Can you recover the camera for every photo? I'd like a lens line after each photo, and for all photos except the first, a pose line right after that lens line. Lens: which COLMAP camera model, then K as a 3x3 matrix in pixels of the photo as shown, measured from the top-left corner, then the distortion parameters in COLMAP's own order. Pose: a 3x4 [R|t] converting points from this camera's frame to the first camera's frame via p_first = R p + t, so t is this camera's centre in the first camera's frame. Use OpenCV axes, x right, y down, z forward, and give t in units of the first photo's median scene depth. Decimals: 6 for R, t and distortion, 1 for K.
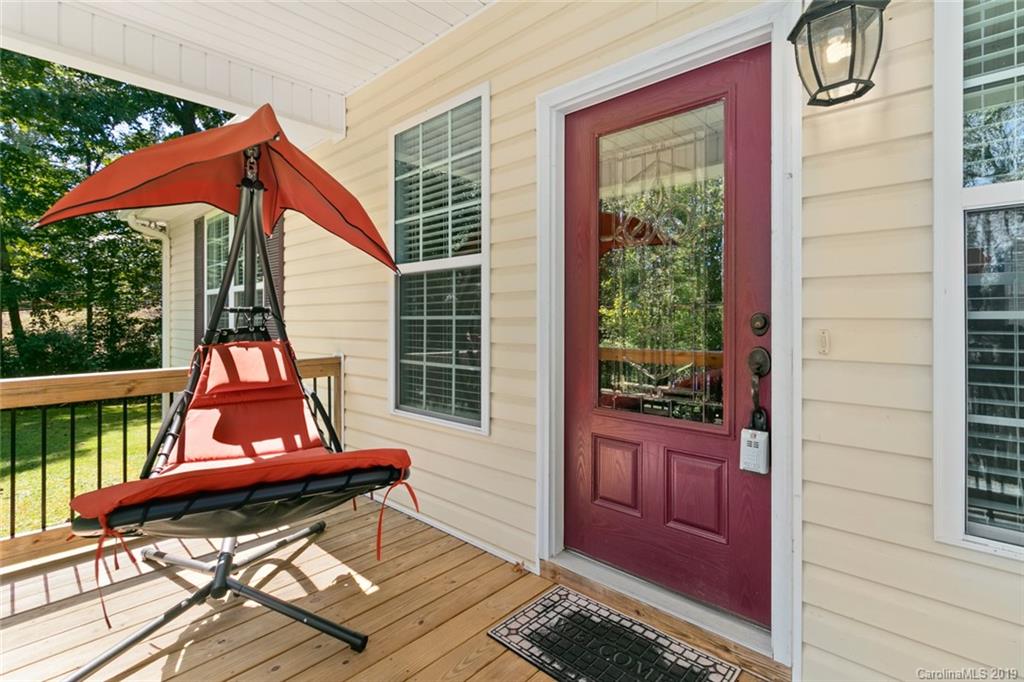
lens RADIAL K [[482.9, 0, 510.5], [0, 482.9, 321.2], [0, 0, 1]] dist [0.001050, 0.000061]
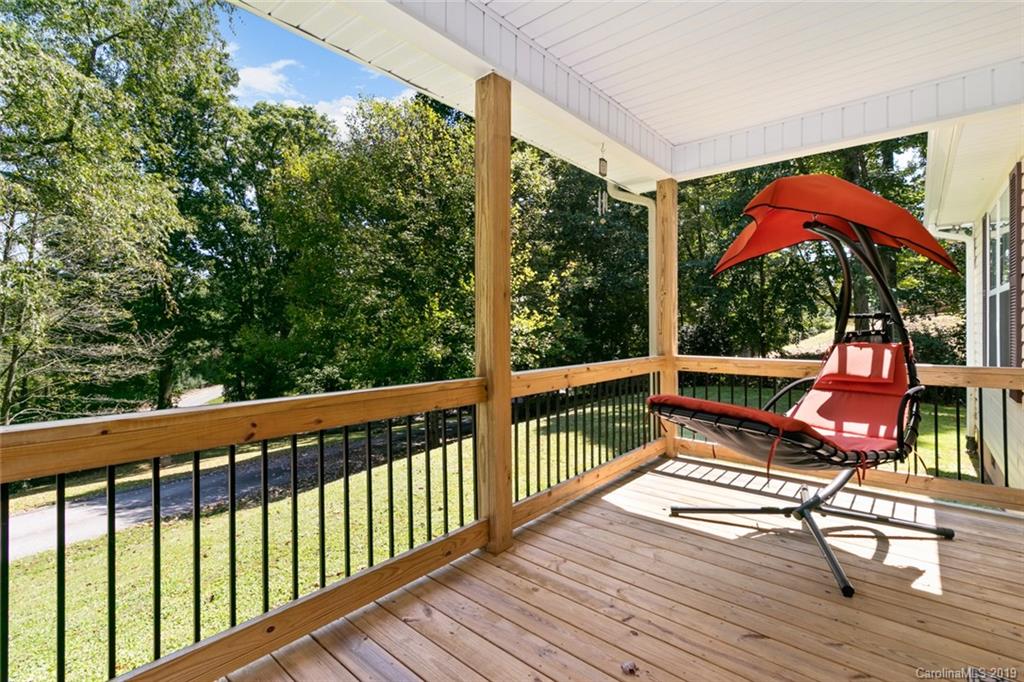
lens RADIAL K [[472.5, 0, 512.5], [0, 472.5, 328.1], [0, 0, 1]] dist [0.001898, 0.000079]
pose [[0.040593, 0.006744, -0.999153, 0.650109], [0.004893, 0.999964, 0.006948, -0.007168], [0.999164, -0.005171, 0.040559, 0.083441]]
